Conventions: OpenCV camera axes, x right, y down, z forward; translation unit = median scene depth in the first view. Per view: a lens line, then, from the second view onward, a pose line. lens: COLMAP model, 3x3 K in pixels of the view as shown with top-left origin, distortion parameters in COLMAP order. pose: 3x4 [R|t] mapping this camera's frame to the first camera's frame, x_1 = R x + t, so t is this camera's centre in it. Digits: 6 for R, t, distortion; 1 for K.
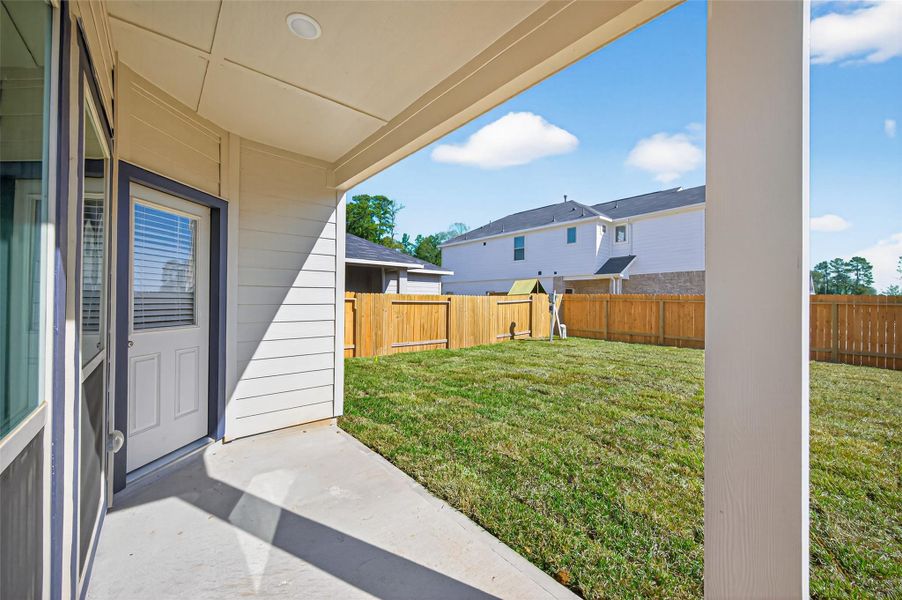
lens RADIAL K [[349.7, 0, 453.0], [0, 349.7, 301.1], [0, 0, 1]] dist [0.002724, -0.000552]
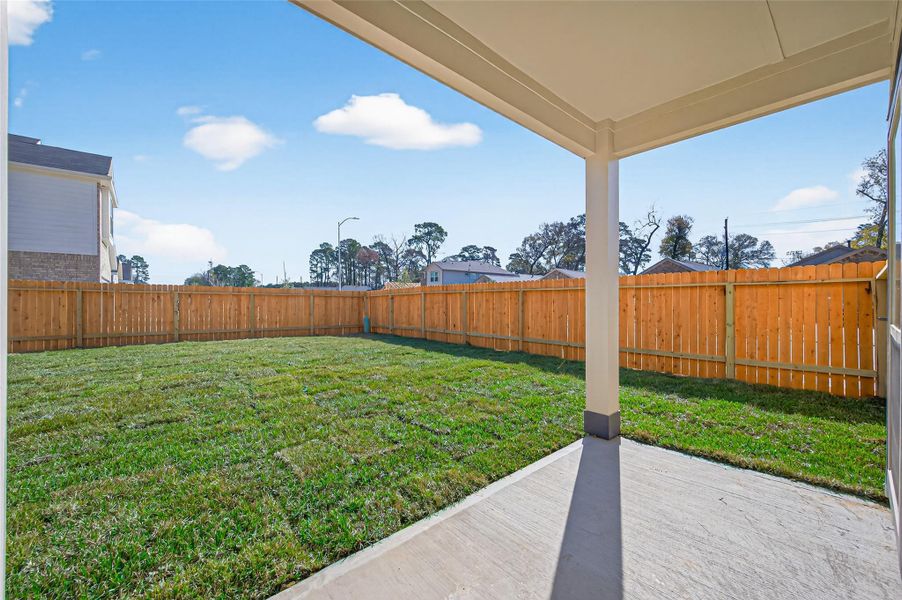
lens RADIAL K [[349.7, 0, 452.0], [0, 349.7, 296.0], [0, 0, 1]] dist [0.002724, -0.000552]
pose [[-0.017024, -0.001690, 0.999854, -0.180857], [-0.002016, 0.999997, 0.001656, 0.008574], [-0.999853, -0.001987, -0.017027, 0.202780]]
